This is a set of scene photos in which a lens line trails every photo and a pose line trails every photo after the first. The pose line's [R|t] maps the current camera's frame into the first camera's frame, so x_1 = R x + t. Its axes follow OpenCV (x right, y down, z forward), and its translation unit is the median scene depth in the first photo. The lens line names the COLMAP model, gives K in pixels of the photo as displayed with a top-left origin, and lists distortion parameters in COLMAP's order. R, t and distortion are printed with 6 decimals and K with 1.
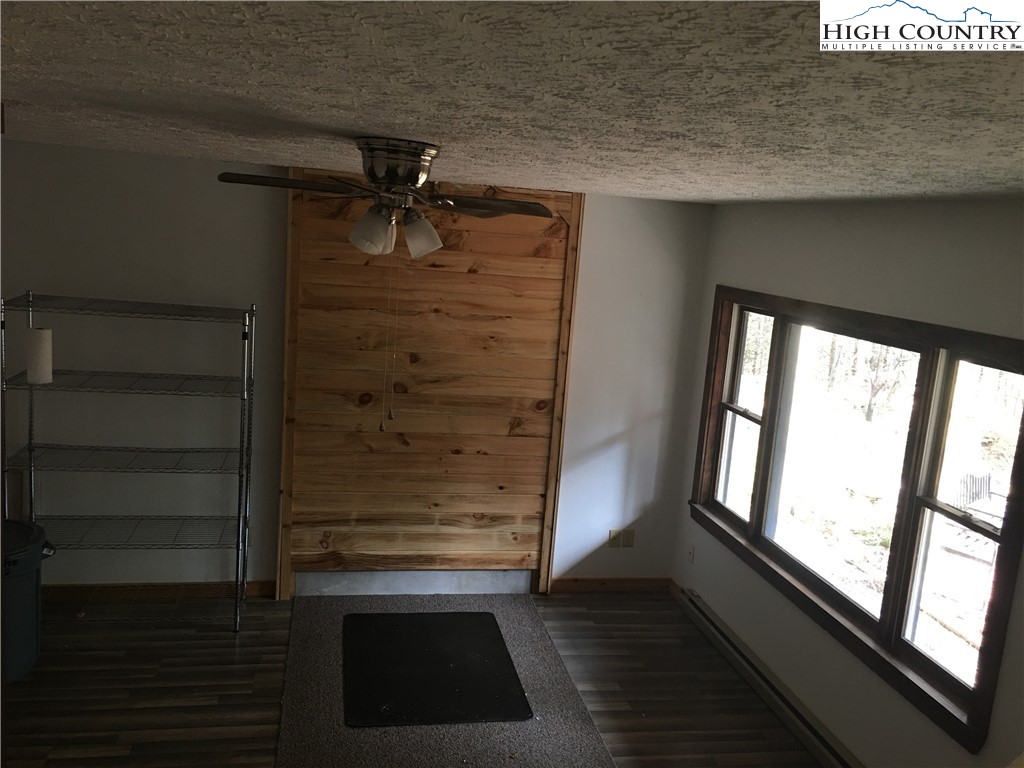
lens RADIAL K [[873.0, 0, 520.1], [0, 873.0, 387.3], [0, 0, 1]] dist [0.074980, -0.100811]
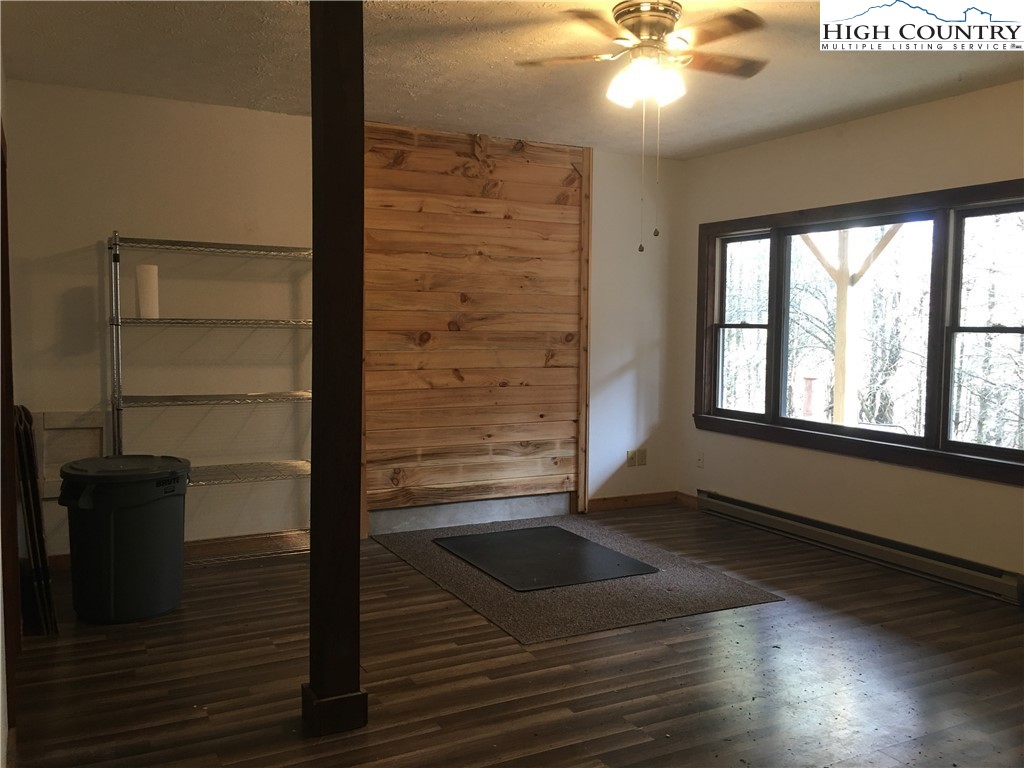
lens RADIAL K [[873.0, 0, 520.1], [0, 873.0, 388.1], [0, 0, 1]] dist [0.074980, -0.100811]
pose [[0.956493, -0.090058, 0.277509, -0.360034], [0.115733, 0.990249, -0.077537, 0.167289], [-0.267820, 0.106280, 0.957589, -0.047546]]
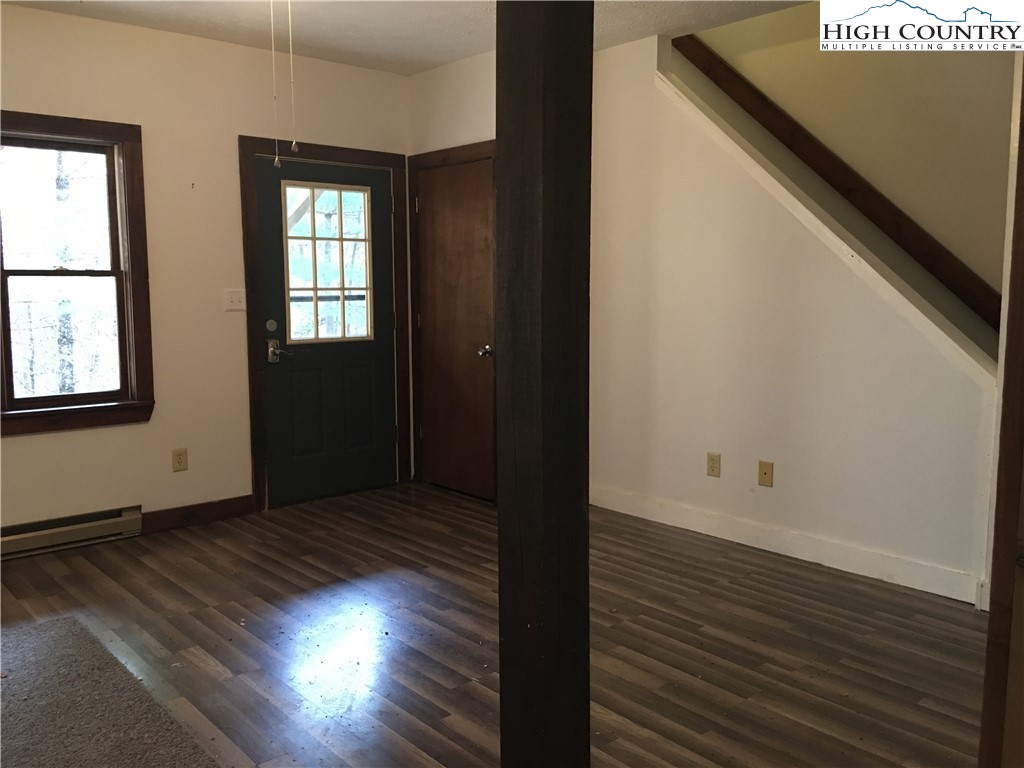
lens RADIAL K [[873.0, 0, 512.9], [0, 873.0, 382.2], [0, 0, 1]] dist [0.074980, -0.100811]
pose [[-0.488235, -0.178800, 0.854200, -0.597473], [0.120238, 0.955672, 0.268764, 0.026003], [-0.864390, 0.233927, -0.445094, 0.667768]]
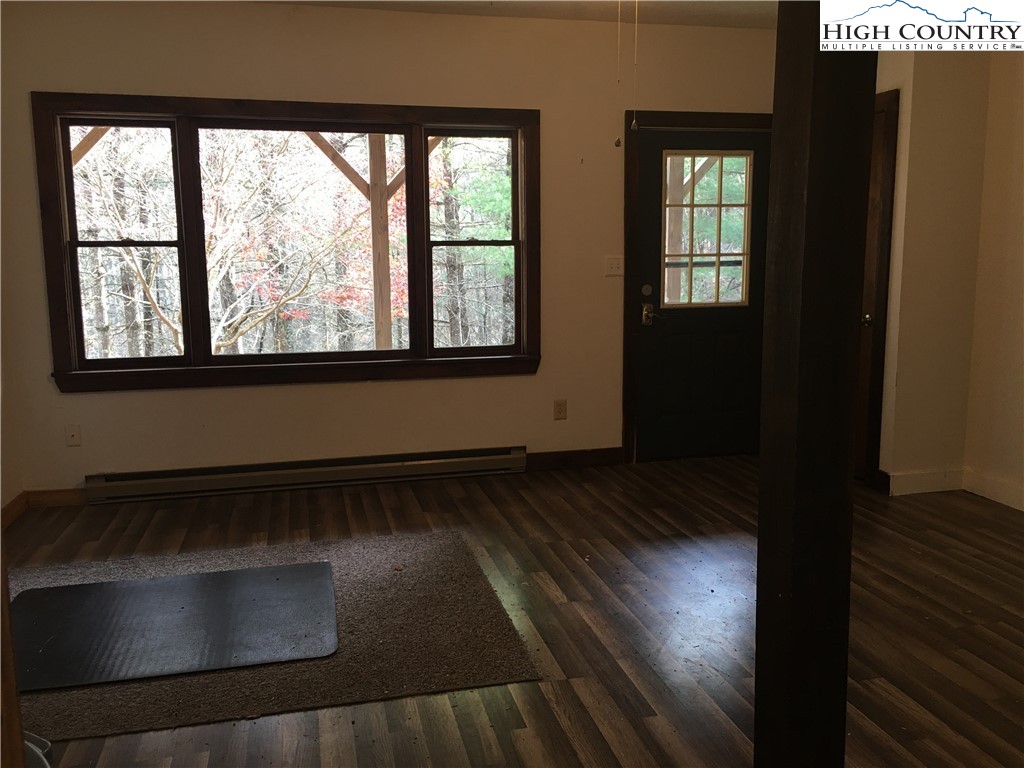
lens RADIAL K [[873.0, 0, 514.6], [0, 873.0, 382.5], [0, 0, 1]] dist [0.074980, -0.100811]
pose [[-0.041707, -0.233581, 0.971442, -0.638634], [0.185636, 0.953547, 0.237248, 0.026189], [-0.981733, 0.190229, 0.003592, 0.621746]]
